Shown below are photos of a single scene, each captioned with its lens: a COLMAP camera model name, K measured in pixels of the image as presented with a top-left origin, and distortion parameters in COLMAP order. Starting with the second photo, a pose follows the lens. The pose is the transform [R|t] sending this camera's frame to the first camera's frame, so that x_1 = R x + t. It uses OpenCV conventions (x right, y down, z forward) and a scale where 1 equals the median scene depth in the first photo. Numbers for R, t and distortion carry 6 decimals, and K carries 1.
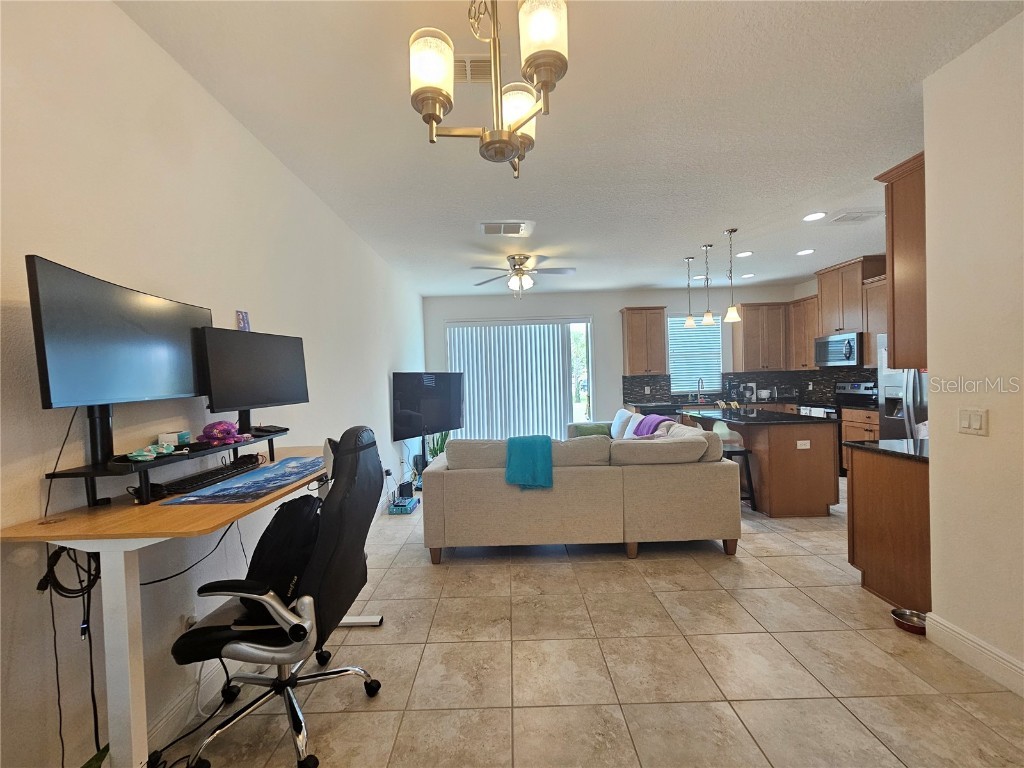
lens RADIAL K [[419.3, 0, 504.3], [0, 419.3, 386.7], [0, 0, 1]] dist [-0.001517, -0.000668]
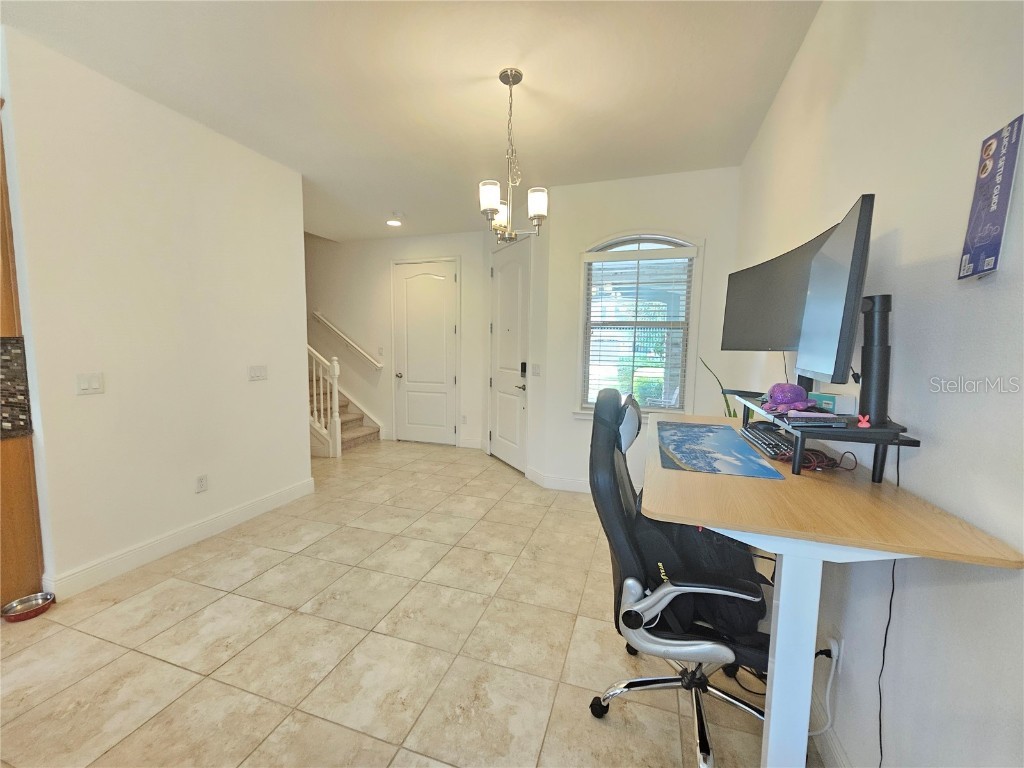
lens RADIAL K [[419.3, 0, 508.6], [0, 419.3, 387.8], [0, 0, 1]] dist [-0.001517, -0.000668]
pose [[-0.952468, -0.011133, 0.304434, -0.120416], [0.021942, 0.994229, 0.105006, -0.001099], [-0.303846, 0.106695, -0.946728, 0.548805]]
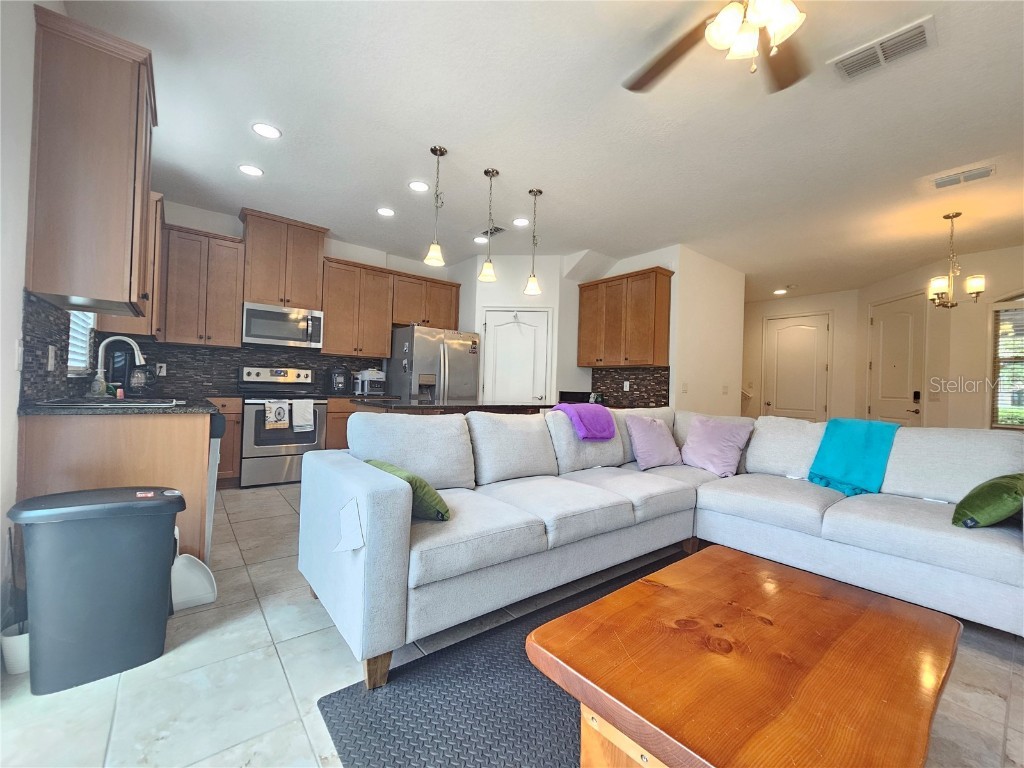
lens RADIAL K [[419.3, 0, 509.1], [0, 419.3, 381.8], [0, 0, 1]] dist [-0.001517, -0.000668]
pose [[-0.633252, 0.020029, 0.773686, -0.070417], [-0.001627, 0.999628, -0.027209, 0.034286], [-0.773944, -0.018489, -0.632984, 1.054603]]
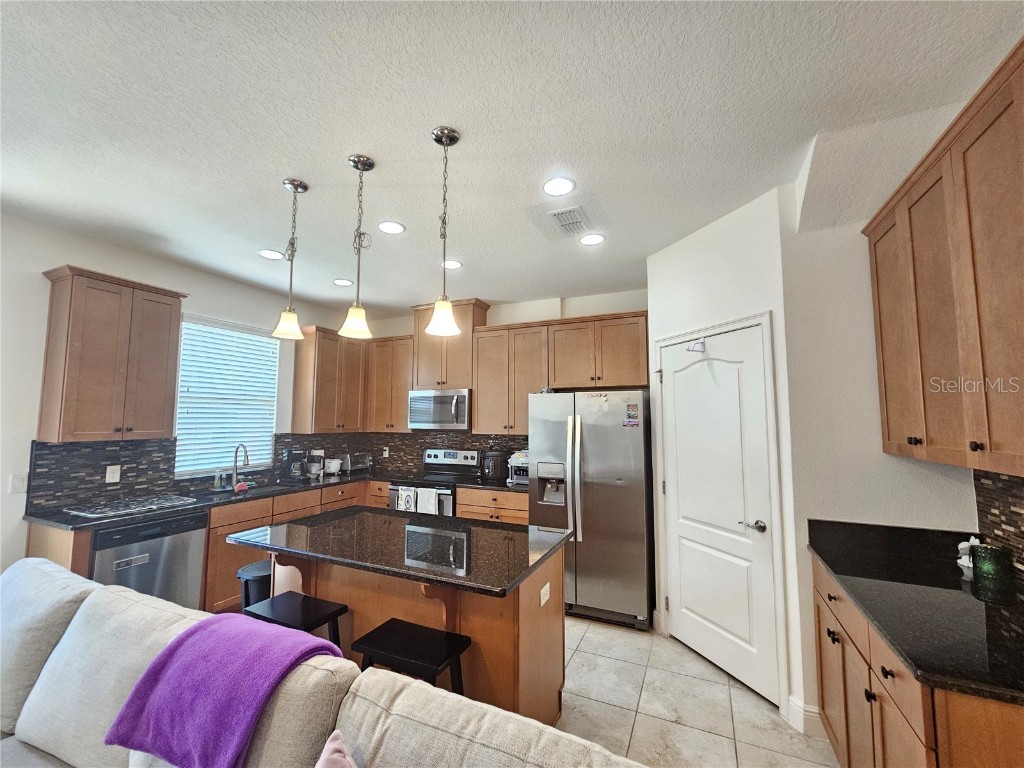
lens RADIAL K [[419.3, 0, 509.8], [0, 419.3, 387.9], [0, 0, 1]] dist [-0.001517, -0.000668]
pose [[0.404917, 0.100080, 0.908860, 0.121057], [-0.000194, 0.994001, -0.109369, -0.036675], [-0.914354, 0.044109, 0.402507, 0.508141]]
